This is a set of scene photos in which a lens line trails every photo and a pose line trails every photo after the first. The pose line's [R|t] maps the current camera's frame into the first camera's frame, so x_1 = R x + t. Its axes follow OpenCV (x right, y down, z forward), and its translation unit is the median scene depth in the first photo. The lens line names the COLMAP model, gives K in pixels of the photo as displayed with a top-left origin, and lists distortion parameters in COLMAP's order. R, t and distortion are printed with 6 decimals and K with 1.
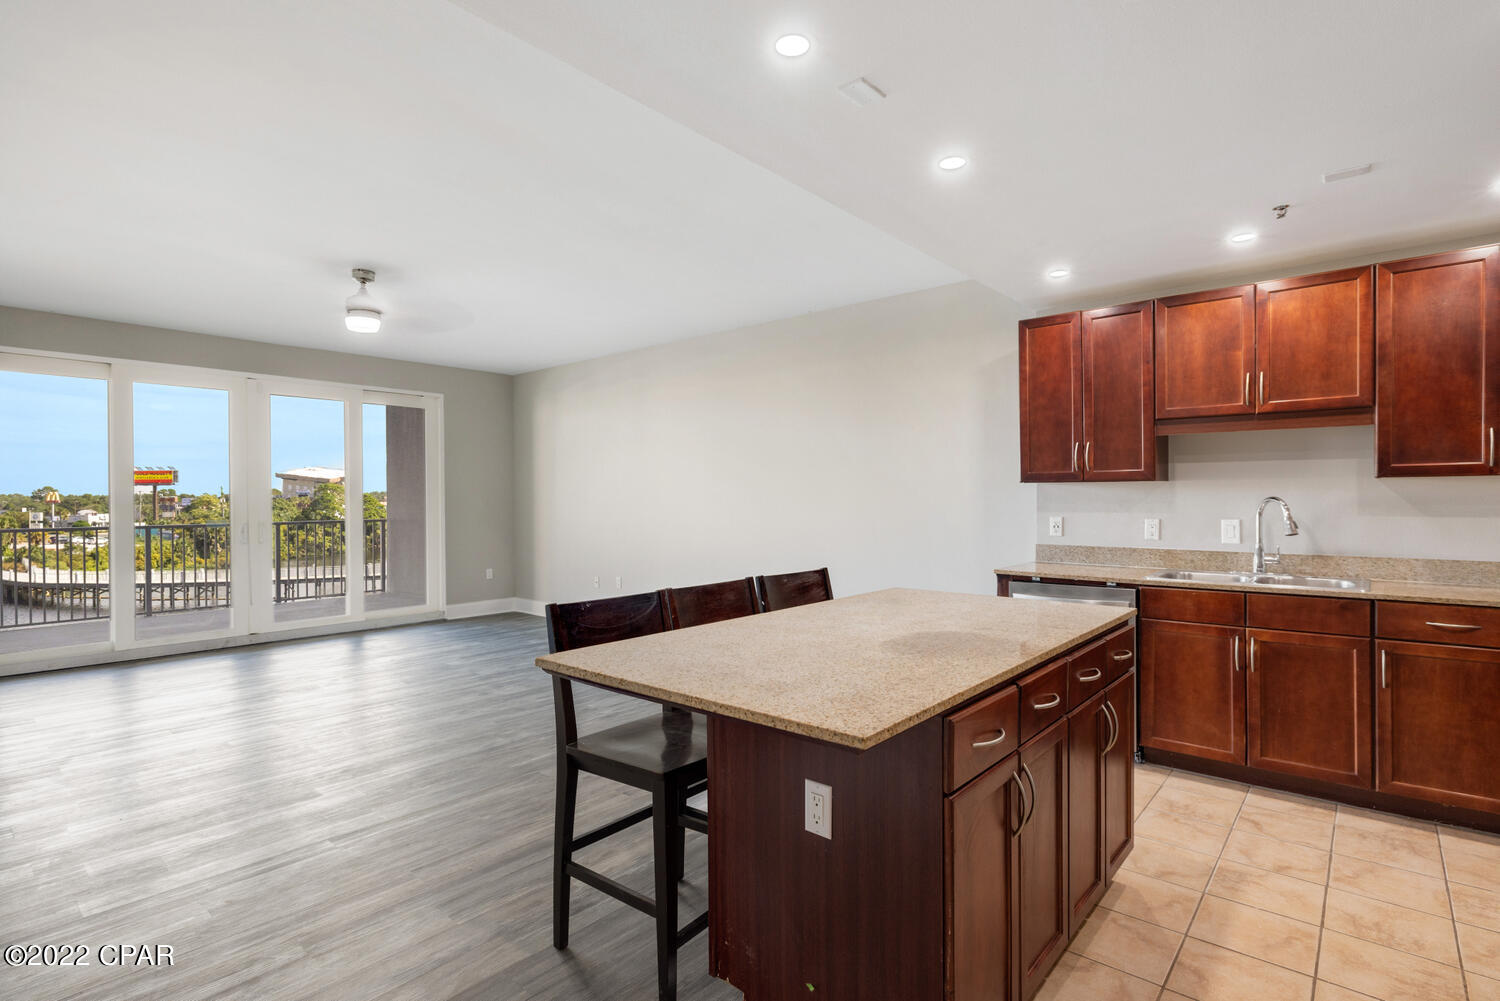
lens RADIAL K [[740.3, 0, 741.1], [0, 740.3, 503.1], [0, 0, 1]] dist [-0.011117, 0.003708]
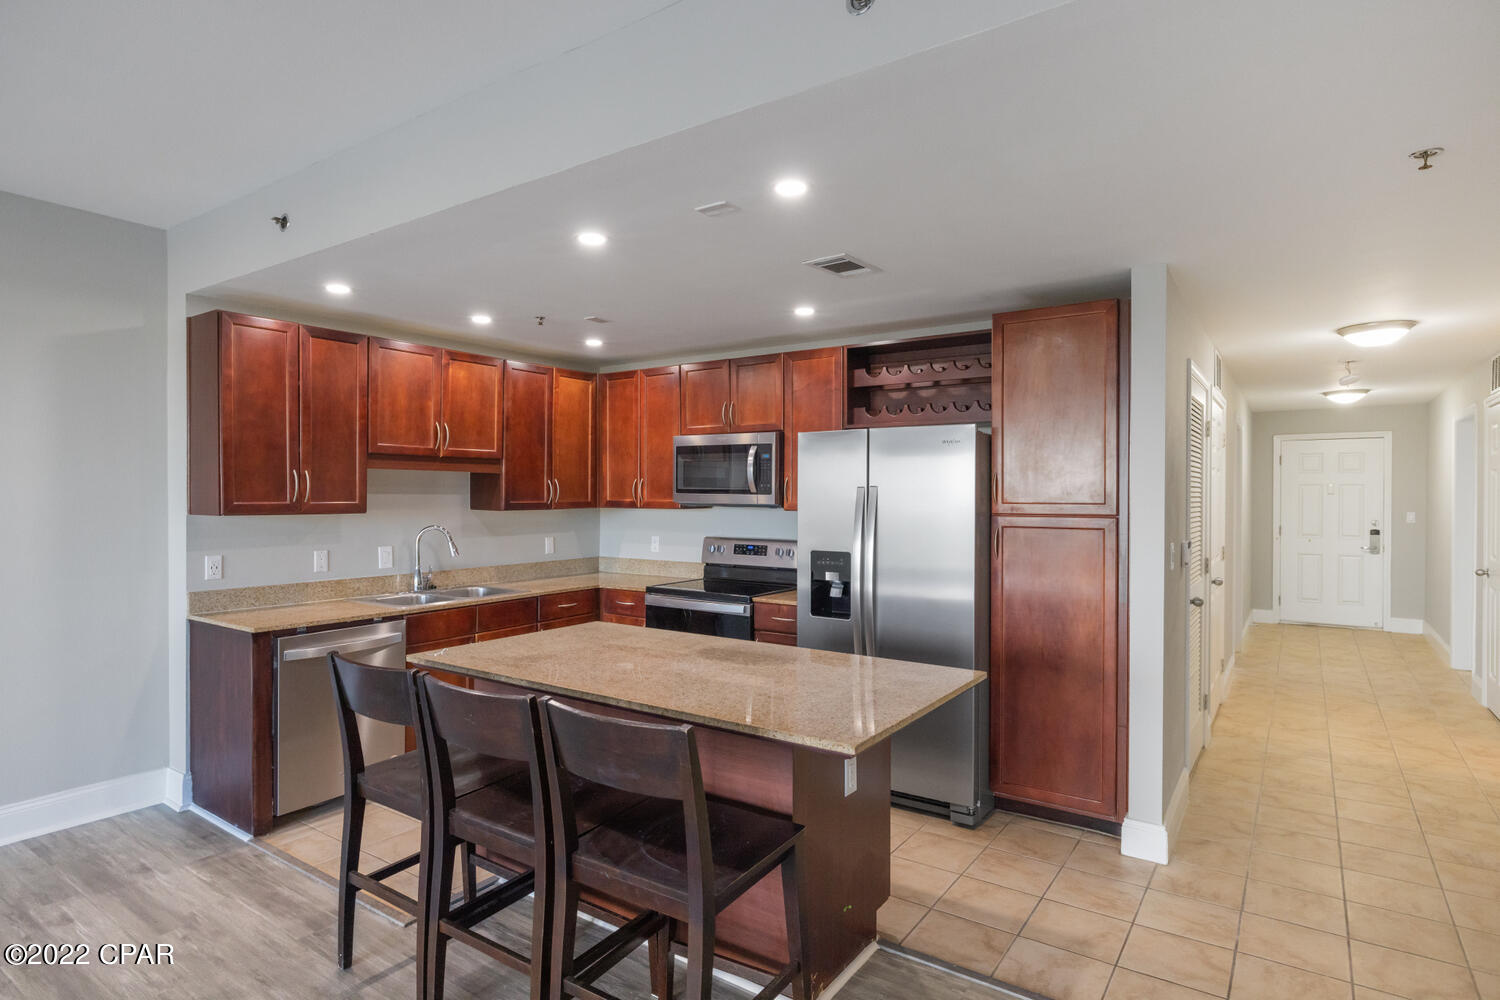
lens RADIAL K [[810.2, 0, 756.7], [0, 810.2, 494.5], [0, 0, 1]] dist [0.011392, -0.002986]
pose [[-0.119975, 0.001474, 0.992776, -0.616378], [0.002898, 0.999995, -0.001134, -0.052760], [-0.992773, 0.002741, -0.119979, 0.595346]]
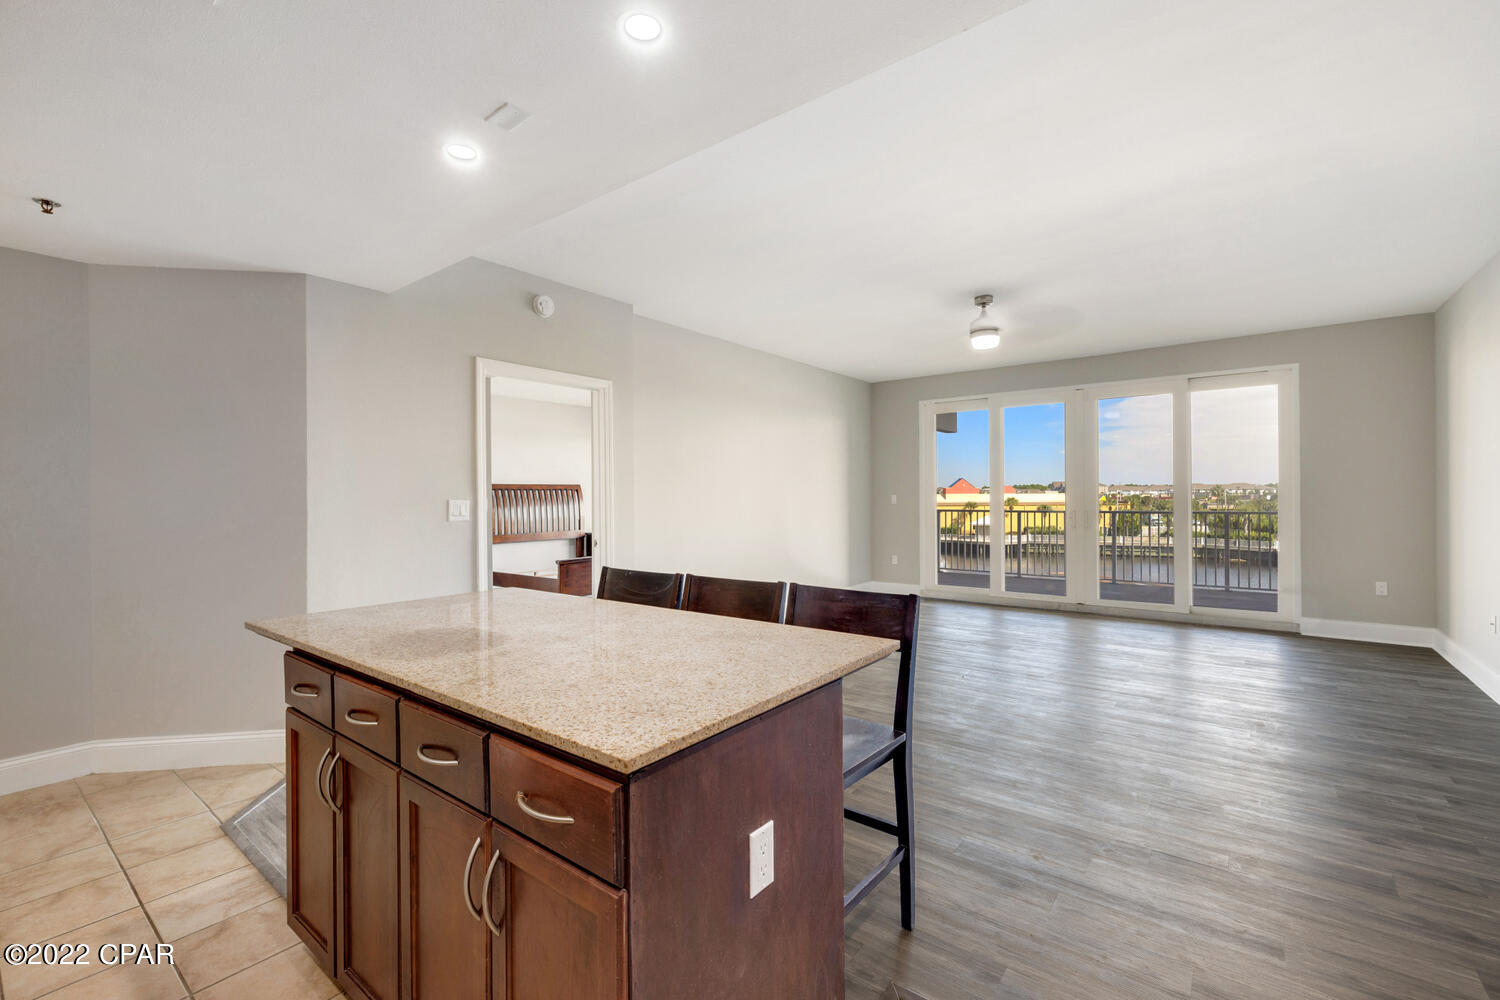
lens RADIAL K [[637.6, 0, 743.7], [0, 637.6, 505.7], [0, 0, 1]] dist [0.005222, -0.001369]
pose [[0.045005, 0.020412, -0.998778, 0.603799], [0.002735, 0.999785, 0.020556, -0.007565], [0.998983, -0.003657, 0.044940, 0.711169]]
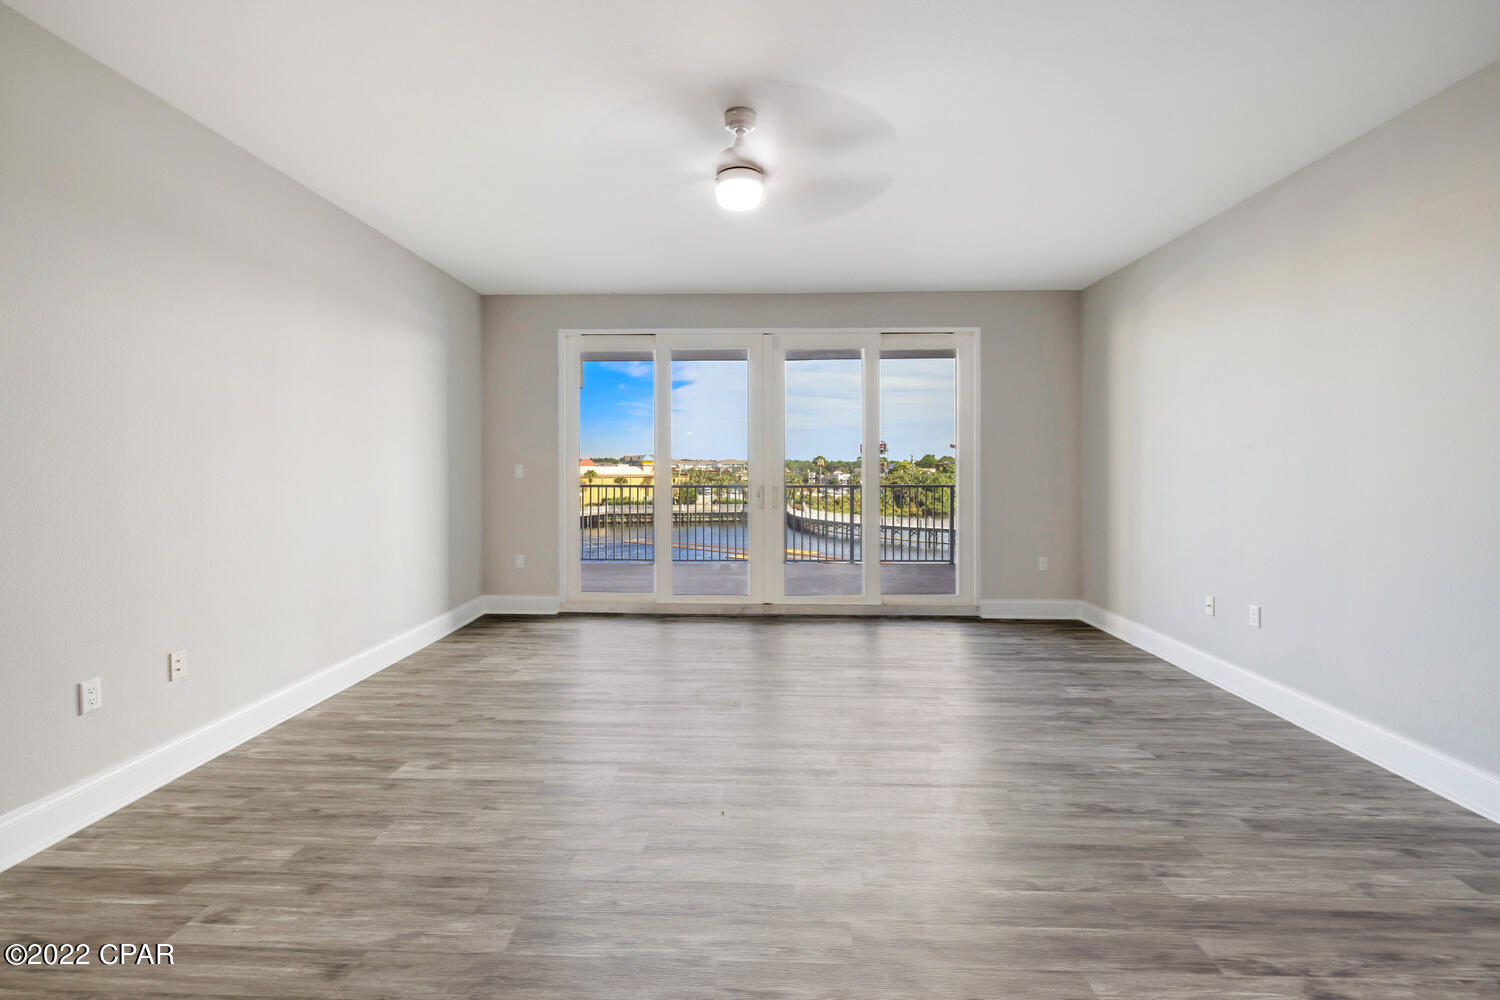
lens RADIAL K [[637.6, 0, 746.0], [0, 637.6, 478.1], [0, 0, 1]] dist [0.005222, -0.001369]
pose [[0.634981, 0.019850, -0.772273, -0.080239], [-0.007982, 0.999785, 0.019135, -0.000467], [0.772487, -0.005986, 0.635003, 0.796255]]
